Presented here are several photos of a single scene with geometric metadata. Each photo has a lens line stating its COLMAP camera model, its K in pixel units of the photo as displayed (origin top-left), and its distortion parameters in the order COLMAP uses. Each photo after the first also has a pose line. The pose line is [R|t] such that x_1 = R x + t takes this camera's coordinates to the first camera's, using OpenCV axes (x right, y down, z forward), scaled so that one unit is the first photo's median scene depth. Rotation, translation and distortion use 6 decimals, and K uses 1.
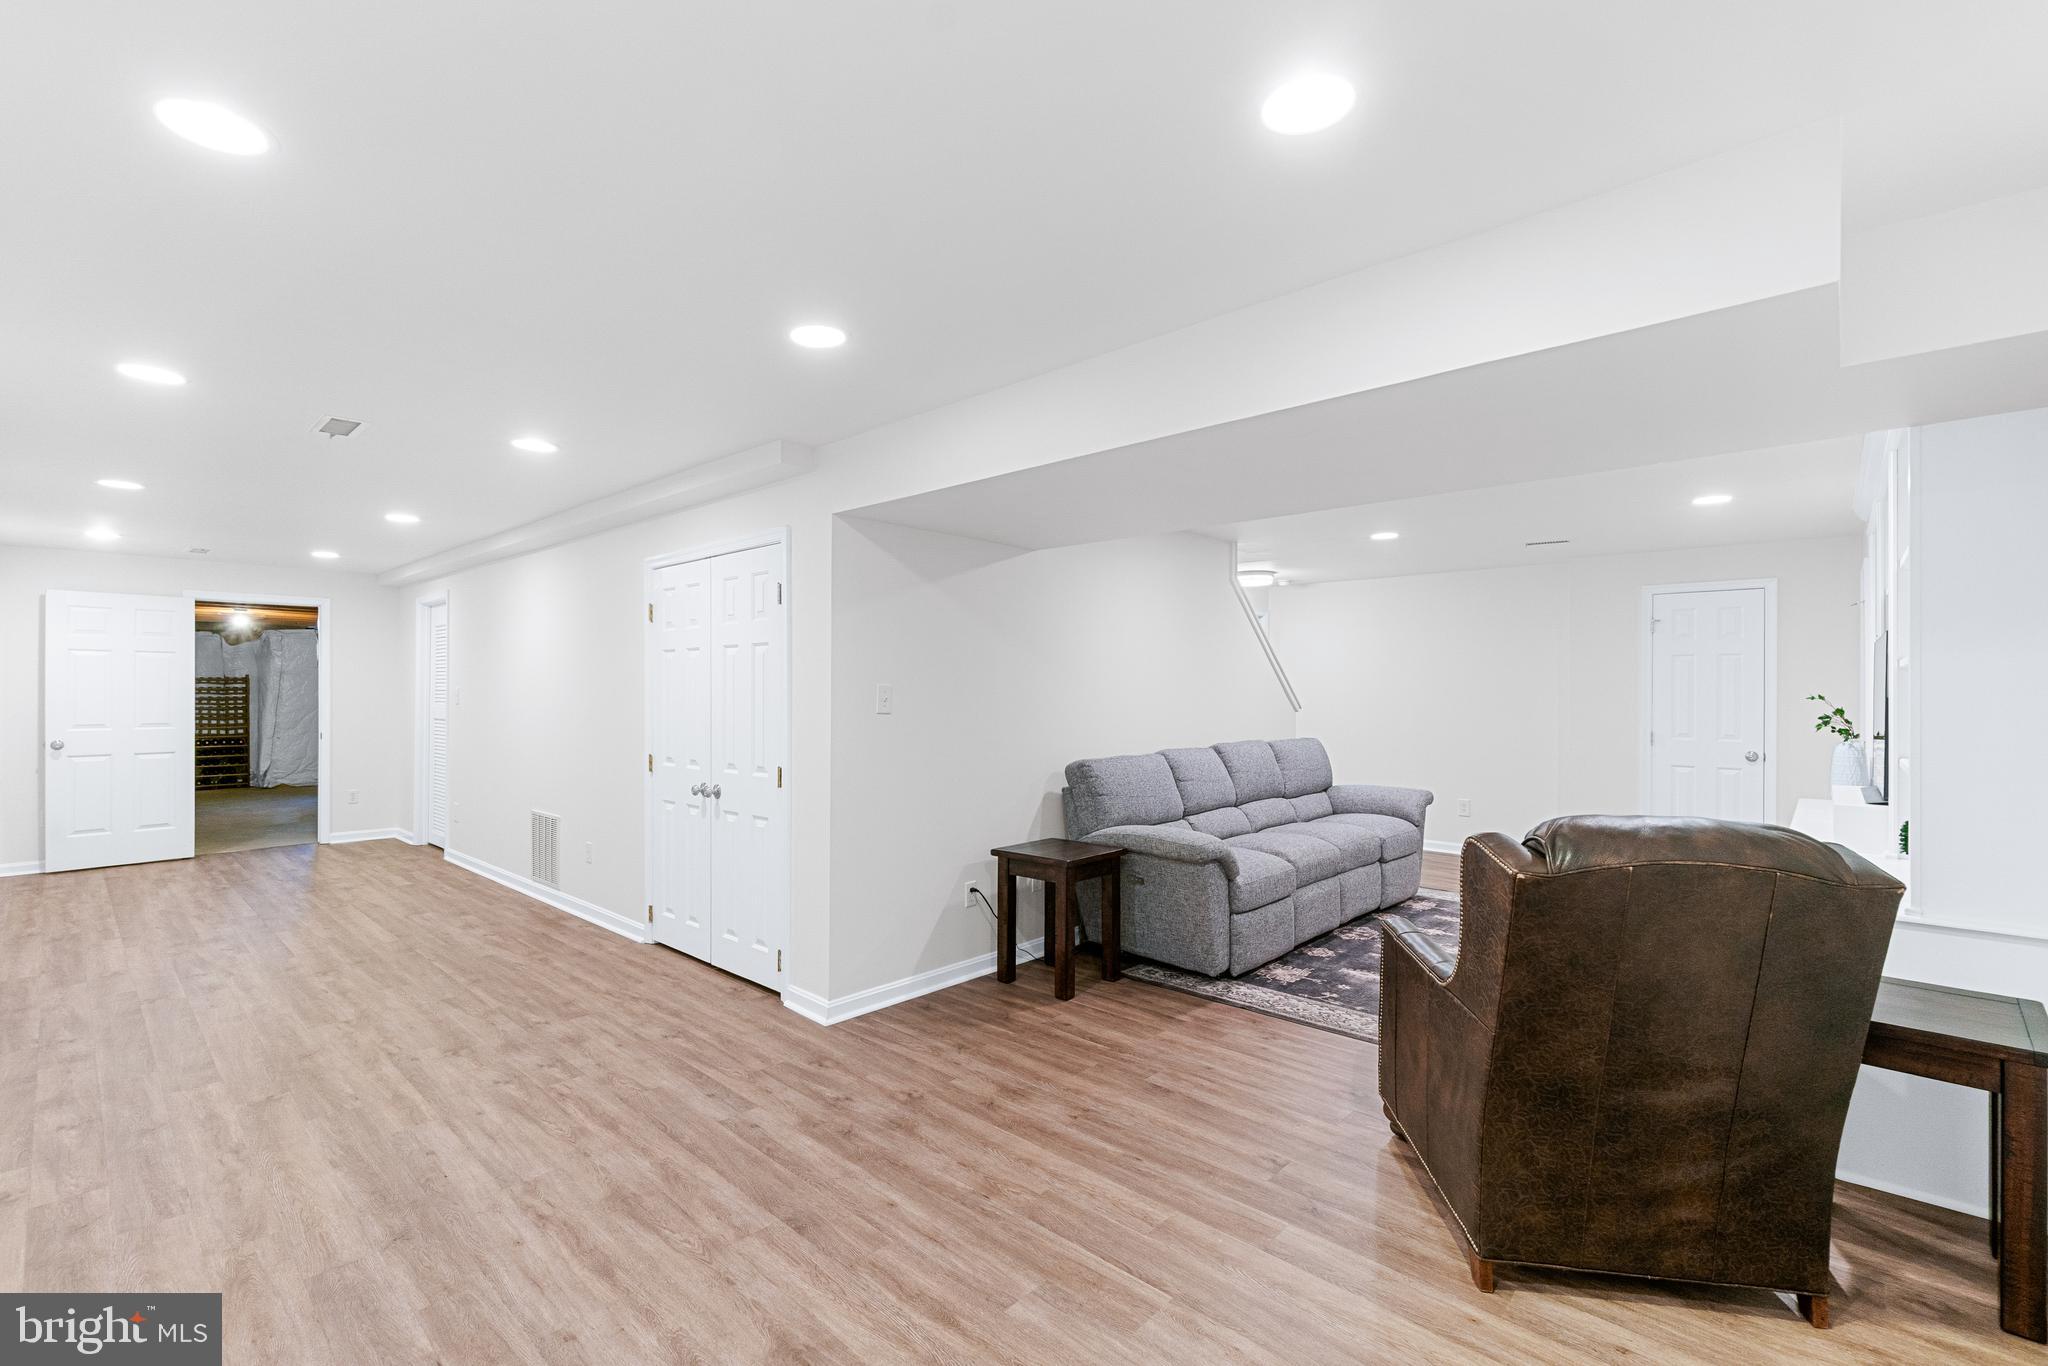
lens RADIAL K [[884.7, 0, 1016.9], [0, 884.7, 686.4], [0, 0, 1]] dist [-0.001057, -0.000608]
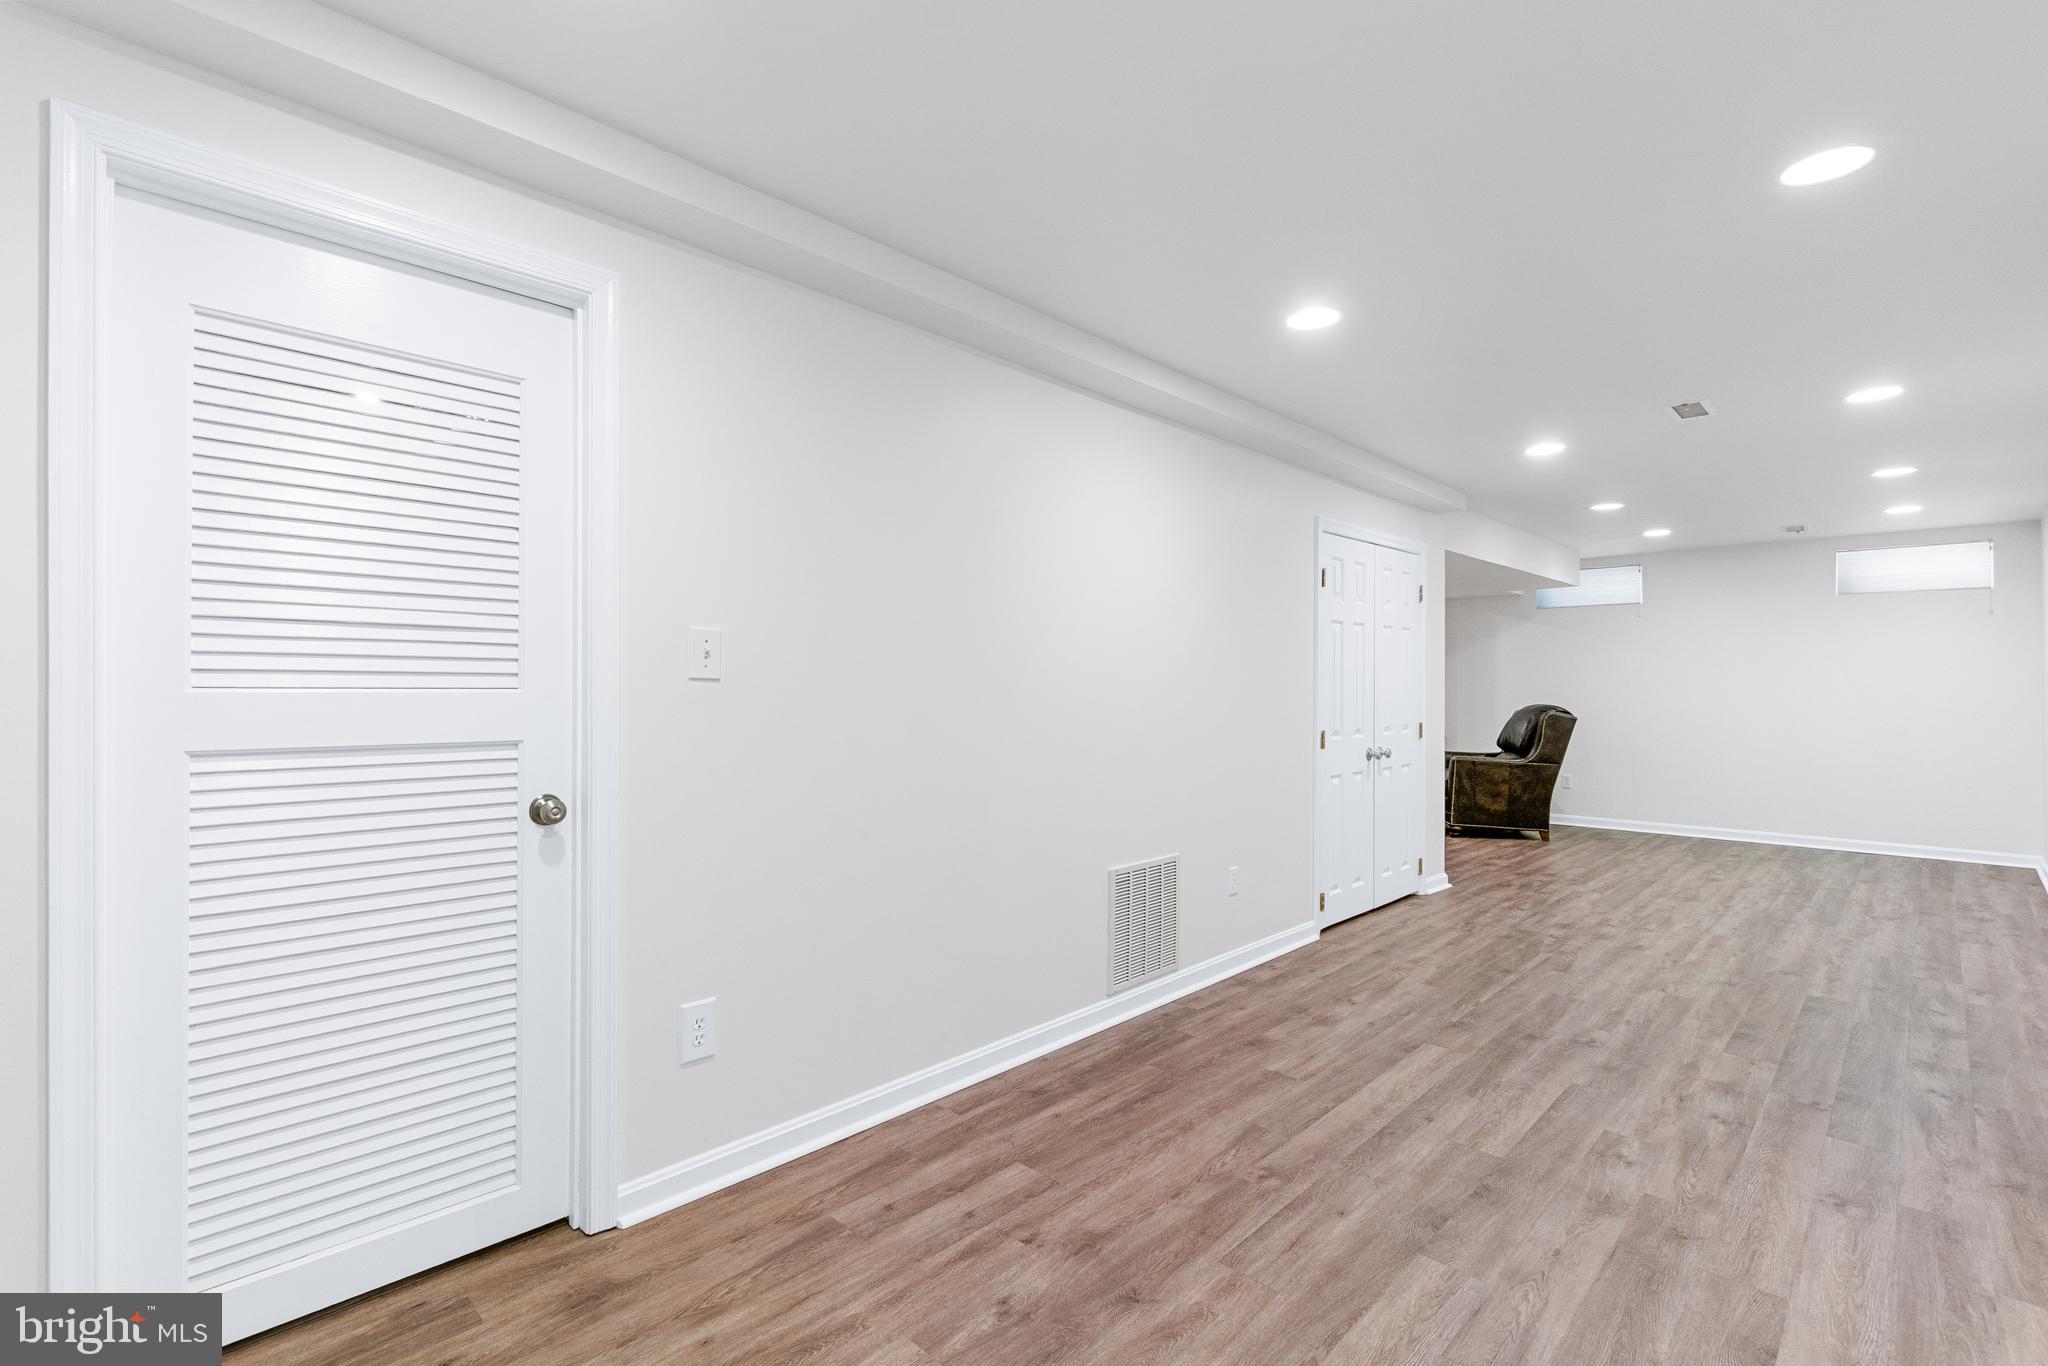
lens RADIAL K [[900.0, 0, 1012.0], [0, 900.0, 694.8], [0, 0, 1]] dist [-0.001384, 0.000250]
pose [[0.052669, -0.013013, 0.998527, -1.628124], [-0.008899, 0.999869, 0.013500, 0.035660], [-0.998572, -0.009597, 0.052547, 1.517672]]
